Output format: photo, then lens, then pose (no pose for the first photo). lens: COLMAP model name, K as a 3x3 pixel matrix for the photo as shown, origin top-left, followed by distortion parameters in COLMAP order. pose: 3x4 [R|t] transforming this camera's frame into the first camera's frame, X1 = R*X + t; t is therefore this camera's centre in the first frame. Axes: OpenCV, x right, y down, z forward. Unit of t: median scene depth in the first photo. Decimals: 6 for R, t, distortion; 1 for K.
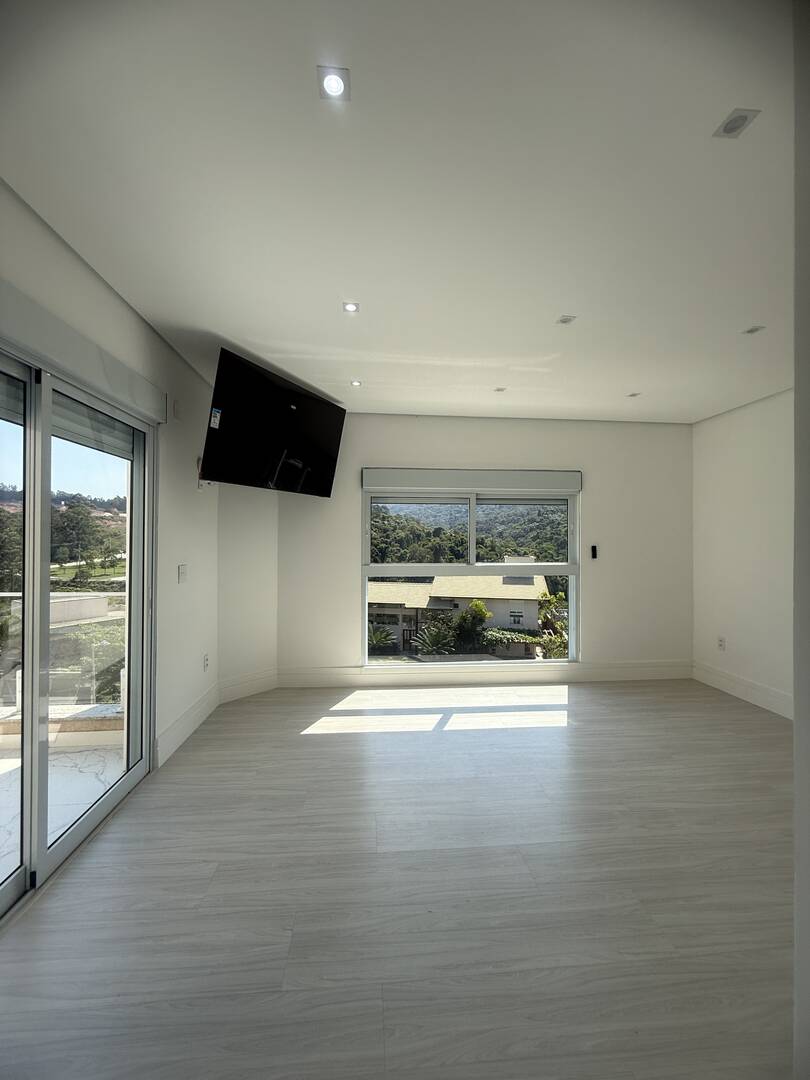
lens RADIAL K [[430.9, 0, 405.8], [0, 430.9, 536.8], [0, 0, 1]] dist [-0.000368, -0.000247]
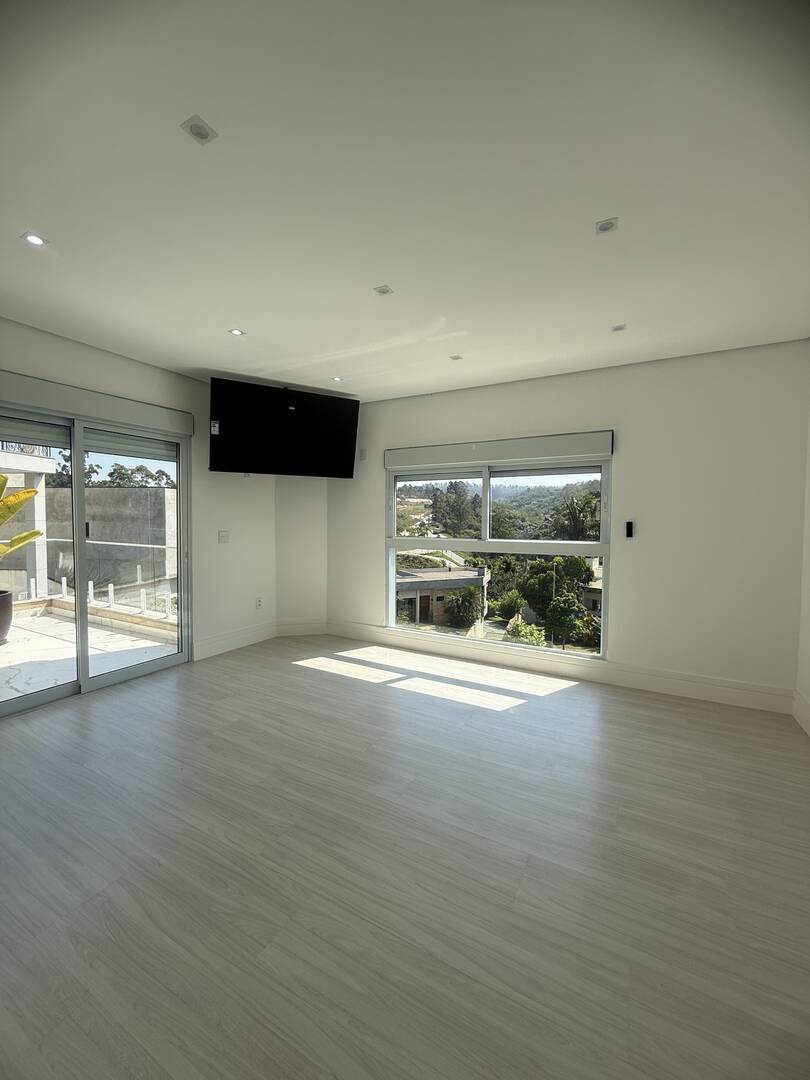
lens RADIAL K [[430.9, 0, 405.8], [0, 430.9, 536.8], [0, 0, 1]] dist [-0.000368, -0.000247]
pose [[0.829395, 0.025332, -0.558089, 0.629754], [-0.000280, 0.998990, 0.044928, 0.015297], [0.558663, -0.037106, 0.828564, 0.111659]]
